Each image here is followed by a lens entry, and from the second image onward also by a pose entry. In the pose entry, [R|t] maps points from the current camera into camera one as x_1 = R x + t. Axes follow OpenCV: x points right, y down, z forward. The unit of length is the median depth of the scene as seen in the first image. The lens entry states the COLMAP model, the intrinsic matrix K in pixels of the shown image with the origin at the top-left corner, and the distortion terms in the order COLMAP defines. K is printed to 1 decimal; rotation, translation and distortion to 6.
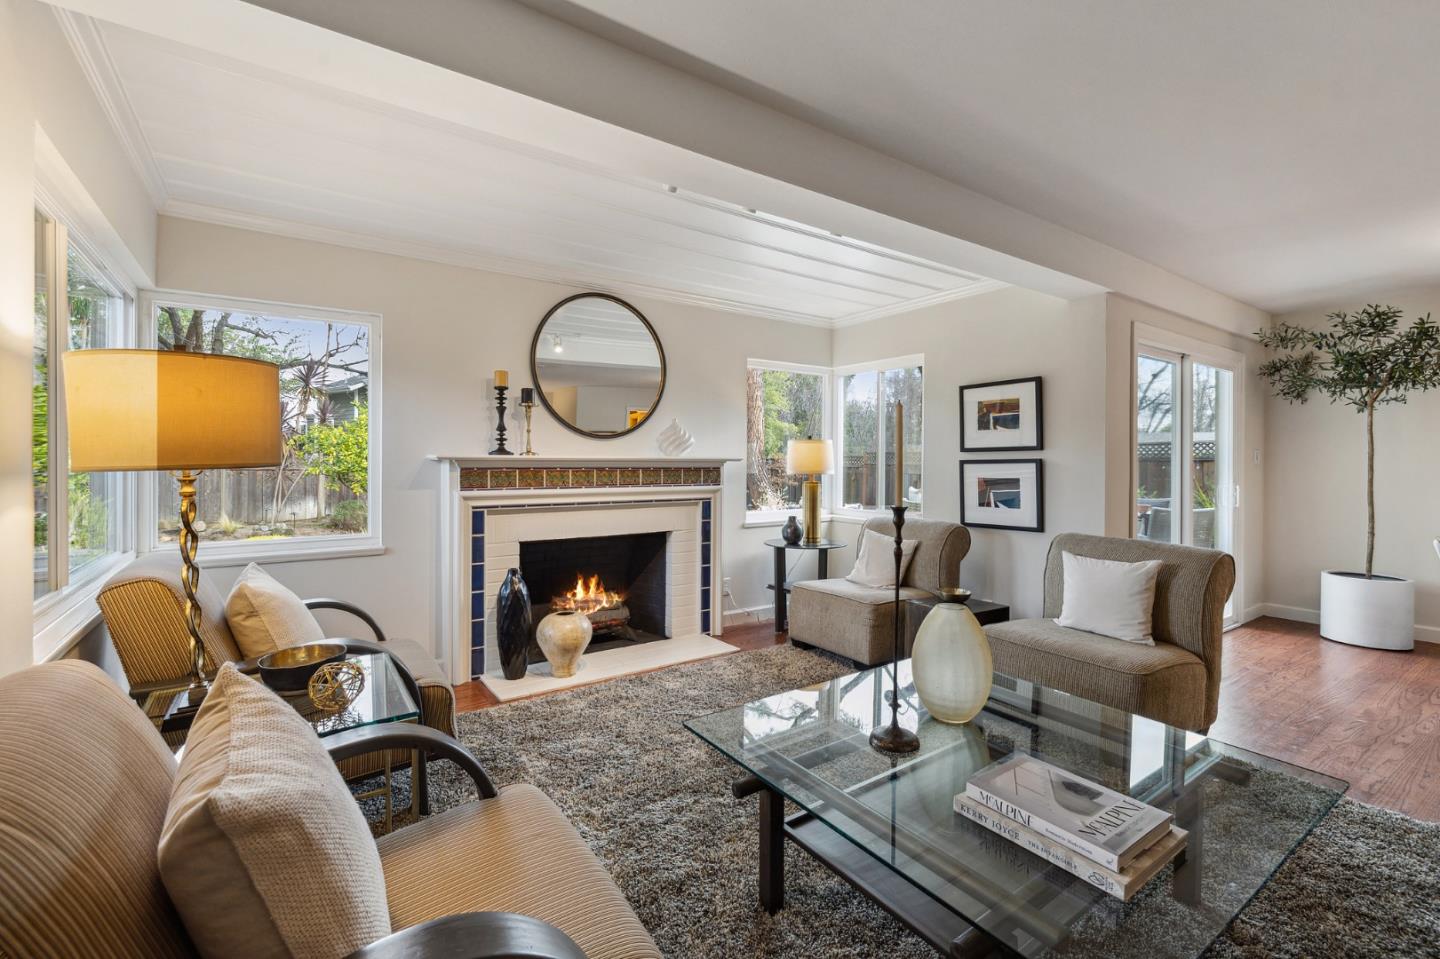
lens RADIAL K [[624.7, 0, 715.4], [0, 624.7, 465.5], [0, 0, 1]] dist [0.003076, 0.000248]
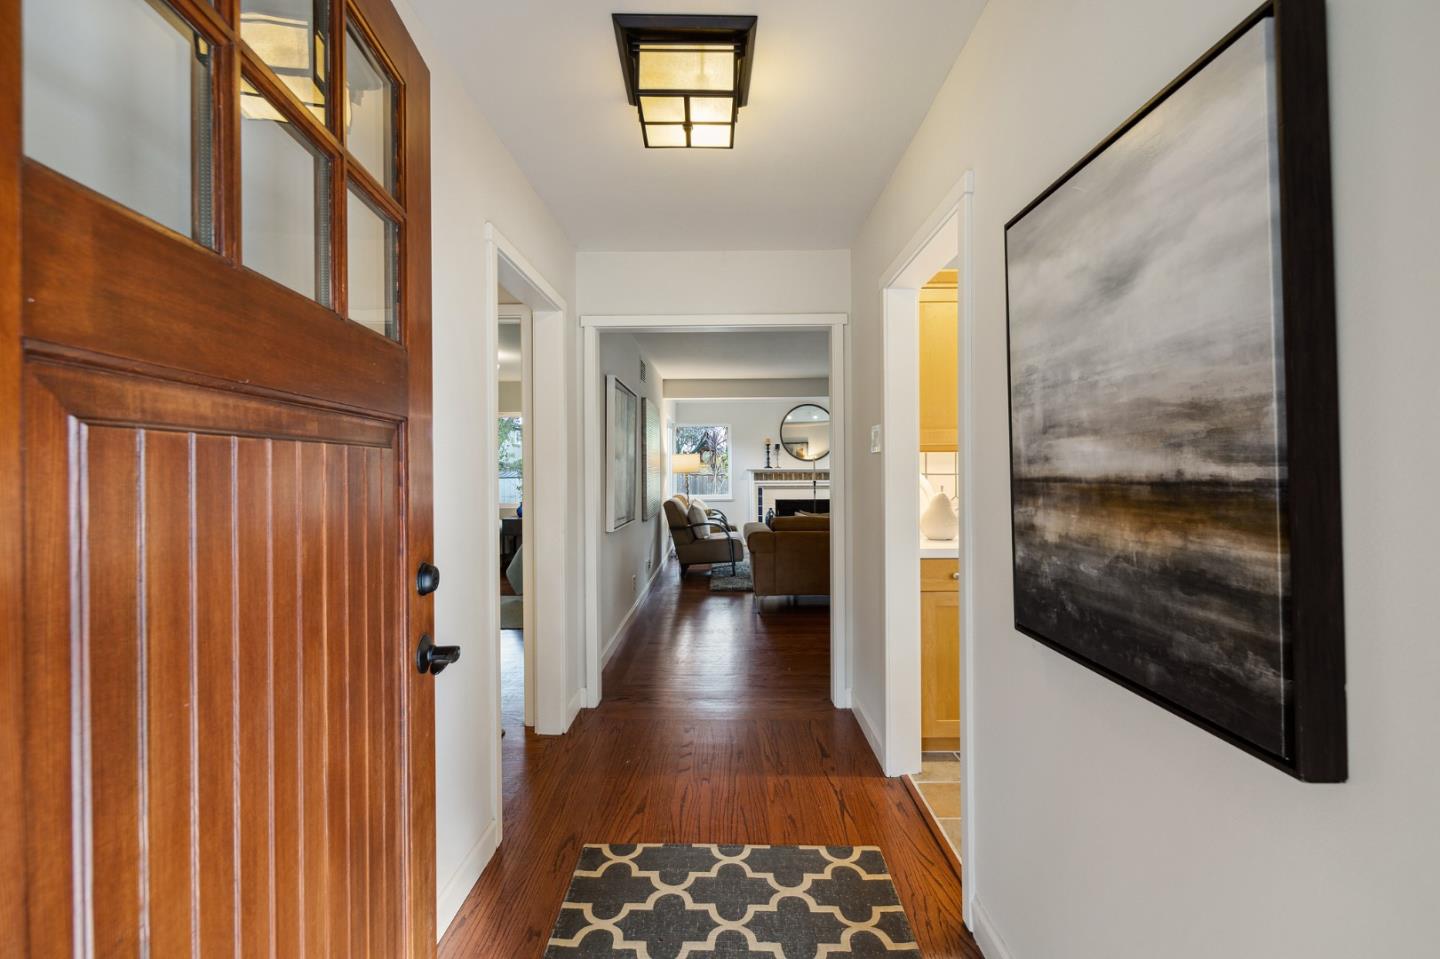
lens RADIAL K [[603.2, 0, 718.9], [0, 603.2, 475.0], [0, 0, 1]] dist [-0.000594, 0.000192]
pose [[0.818864, -0.001498, -0.573985, 0.971259], [0.004328, 0.999984, 0.003565, 0.002700], [0.573971, -0.005404, 0.818858, -1.270708]]
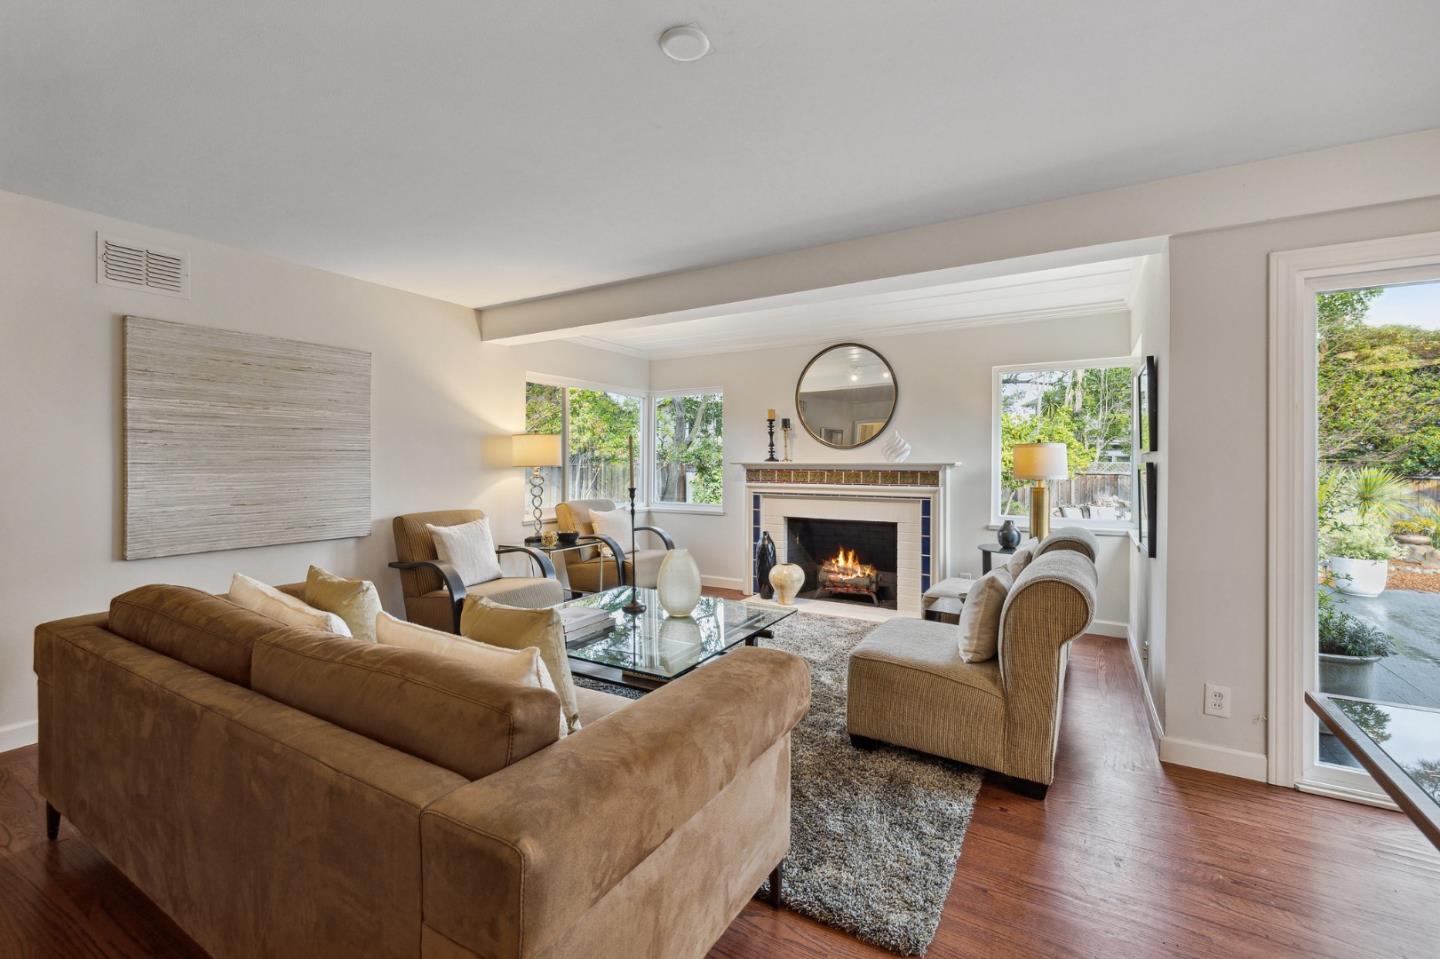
lens RADIAL K [[614.6, 0, 718.6], [0, 614.6, 460.5], [0, 0, 1]] dist [0.002050, 0.000048]
pose [[0.420539, -0.006591, -0.907250, 0.978221], [-0.007910, 0.999909, -0.010931, -0.000720], [0.907240, 0.011773, 0.420449, 0.194512]]
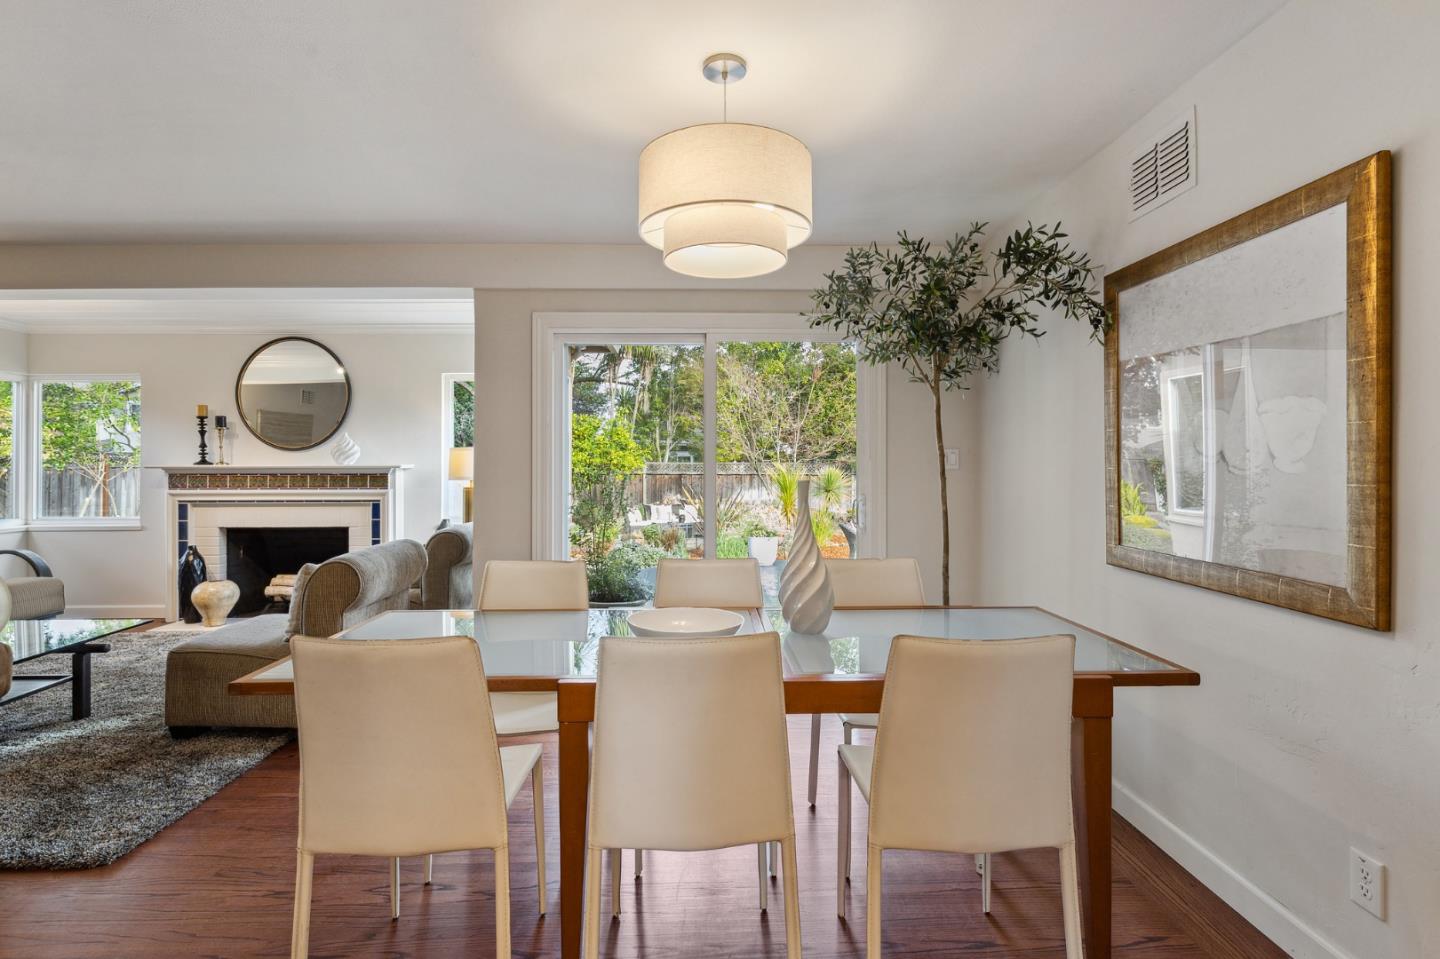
lens RADIAL K [[715.0, 0, 713.9], [0, 715.0, 463.4], [0, 0, 1]] dist [-0.004066, -0.000161]
pose [[0.836274, -0.007217, -0.548264, 1.404466], [0.002378, 0.999952, -0.009535, -0.001719], [0.548306, 0.006670, 0.836251, 0.270960]]
